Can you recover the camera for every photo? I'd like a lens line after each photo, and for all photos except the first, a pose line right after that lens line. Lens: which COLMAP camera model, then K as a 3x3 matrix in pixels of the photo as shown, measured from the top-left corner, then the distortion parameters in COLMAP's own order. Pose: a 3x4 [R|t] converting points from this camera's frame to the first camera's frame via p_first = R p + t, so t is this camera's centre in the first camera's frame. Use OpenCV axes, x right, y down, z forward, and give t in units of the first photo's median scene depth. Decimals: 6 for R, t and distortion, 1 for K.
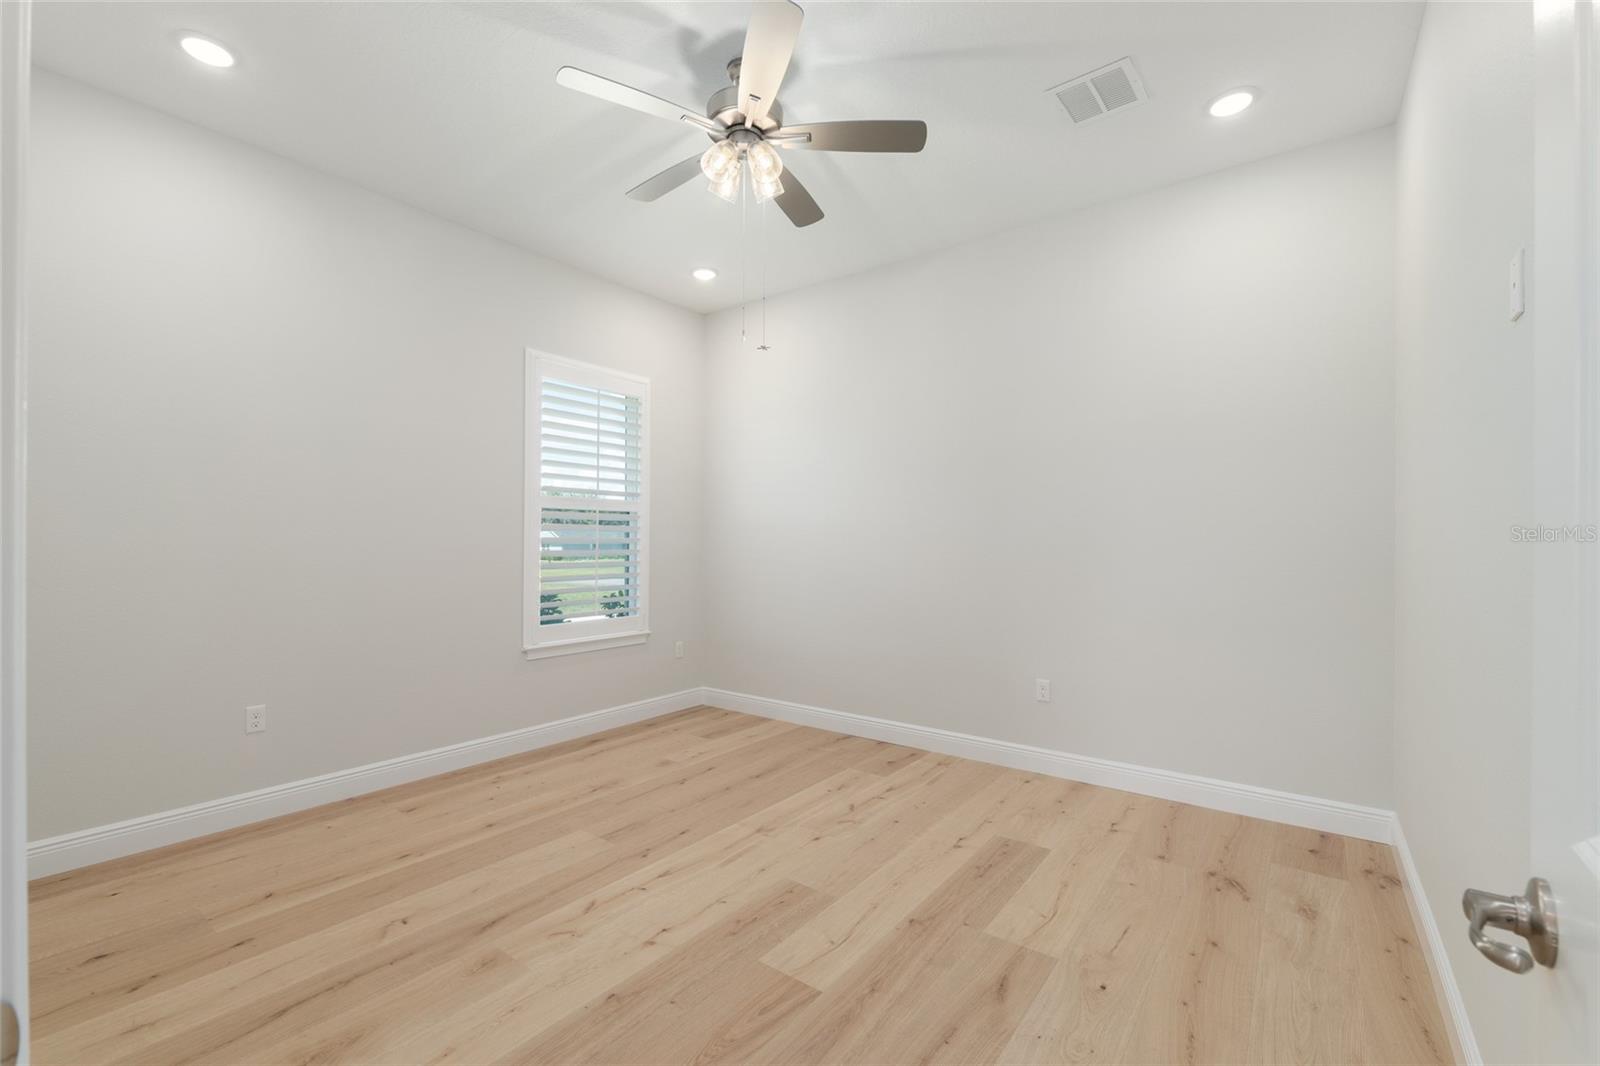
lens RADIAL K [[661.1, 0, 796.8], [0, 661.1, 531.6], [0, 0, 1]] dist [-0.003713, -0.000580]
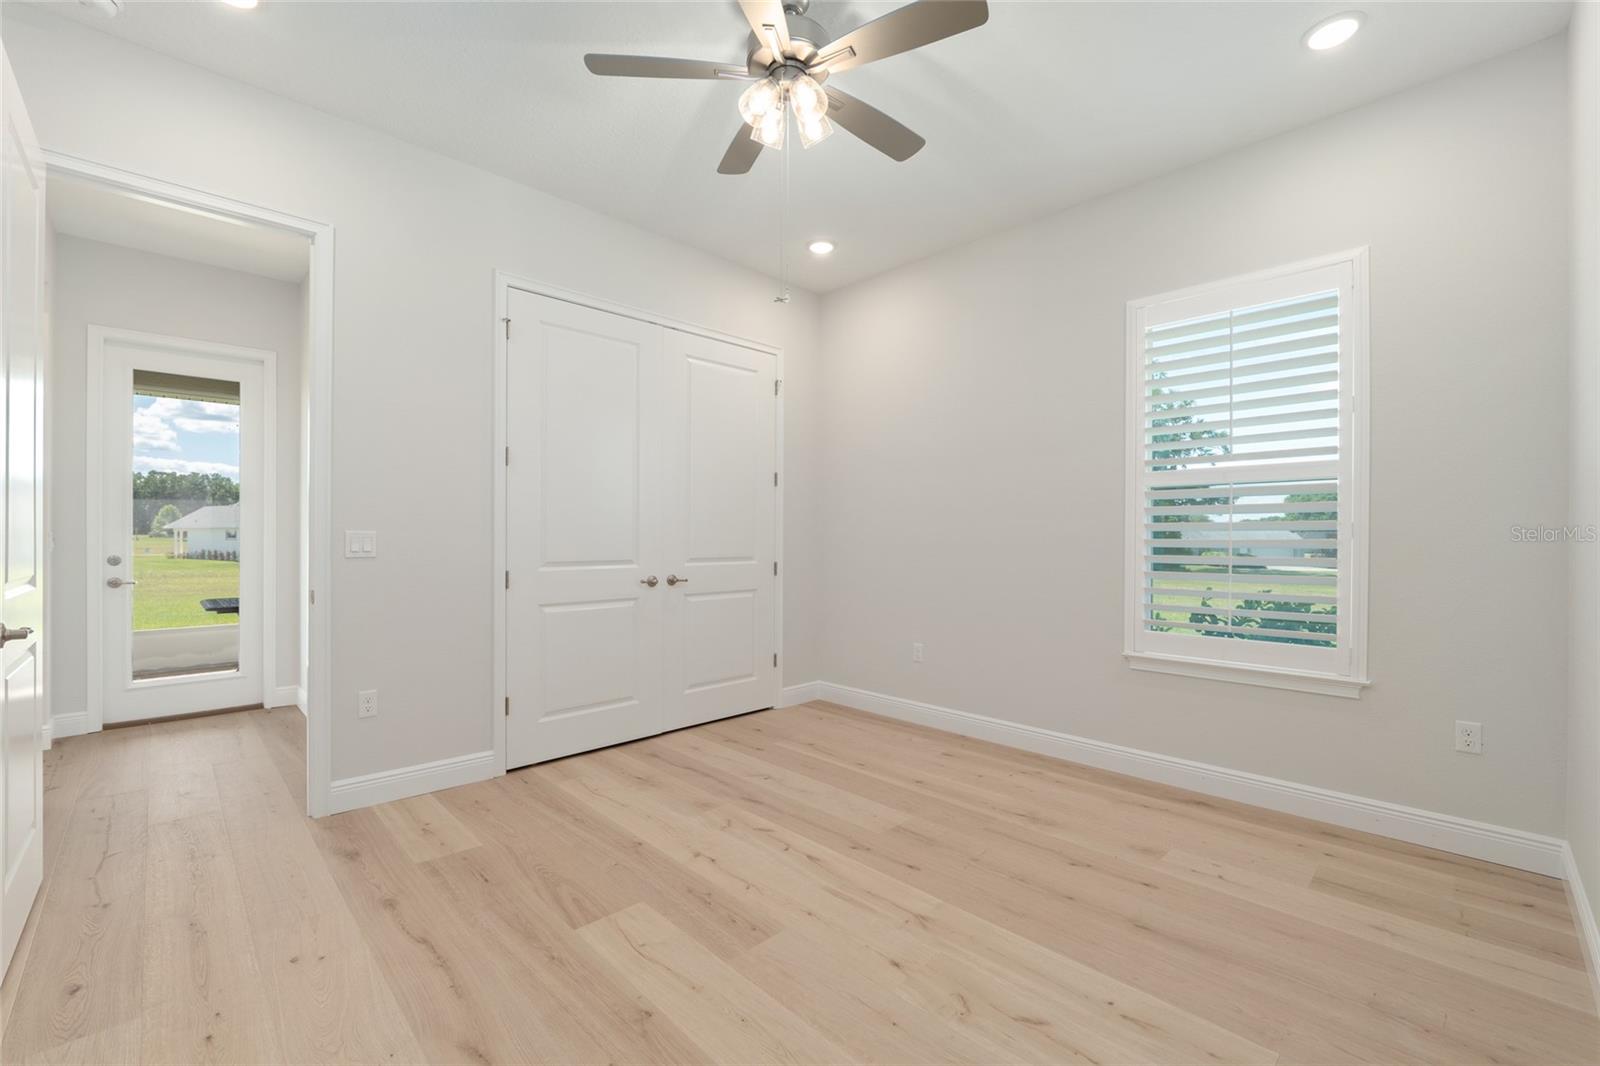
lens RADIAL K [[661.1, 0, 796.8], [0, 661.1, 531.6], [0, 0, 1]] dist [-0.003713, -0.000580]
pose [[-0.135090, -0.012255, -0.990757, 0.688350], [0.015009, 0.999783, -0.014413, 0.033890], [0.990720, -0.016817, -0.134877, 0.965146]]
